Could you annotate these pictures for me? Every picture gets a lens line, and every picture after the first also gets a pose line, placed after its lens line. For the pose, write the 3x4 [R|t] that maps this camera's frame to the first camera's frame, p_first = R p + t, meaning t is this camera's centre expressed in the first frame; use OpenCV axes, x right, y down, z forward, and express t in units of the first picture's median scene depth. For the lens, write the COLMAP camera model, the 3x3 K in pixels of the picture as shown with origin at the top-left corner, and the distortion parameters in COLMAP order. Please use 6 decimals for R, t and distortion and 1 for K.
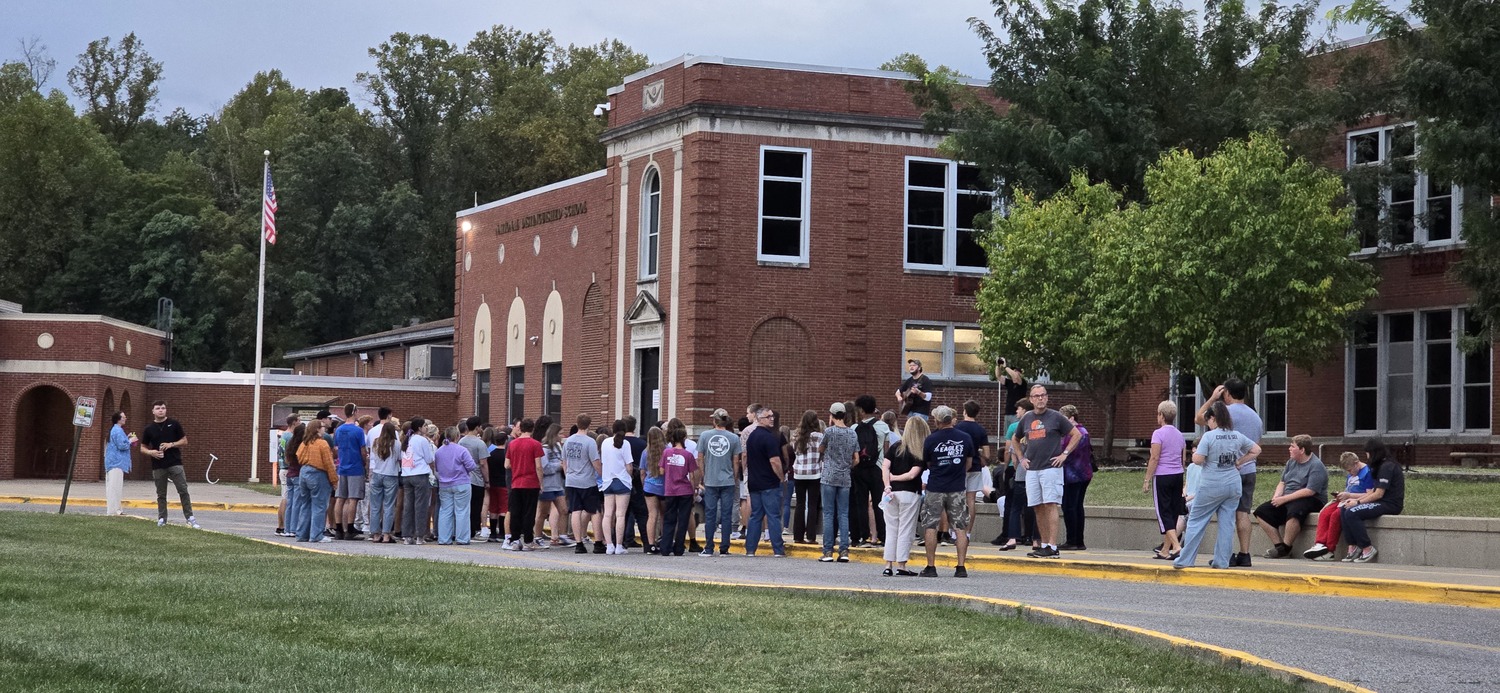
lens RADIAL K [[2747.3, 0, 750.0], [0, 2747.3, 346.5], [0, 0, 1]] dist [-0.815786, 0.061580]
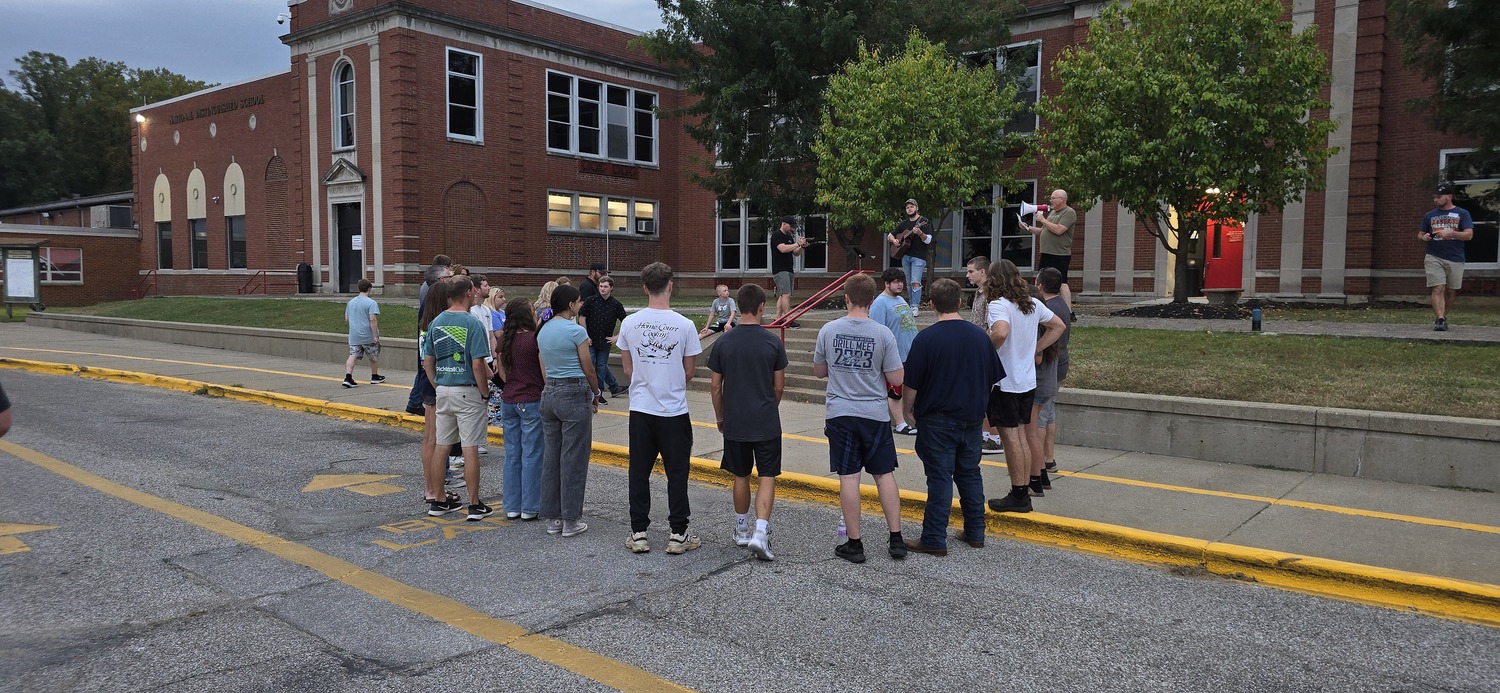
lens RADIAL K [[987.5, 0, 750.0], [0, 987.5, 346.5], [0, 0, 1]] dist [0.079999, -0.093440]
pose [[0.883730, -0.041362, 0.466165, -0.091512], [-0.013824, 0.993345, 0.114345, 0.011223], [-0.467792, -0.107495, 0.877277, 0.484703]]
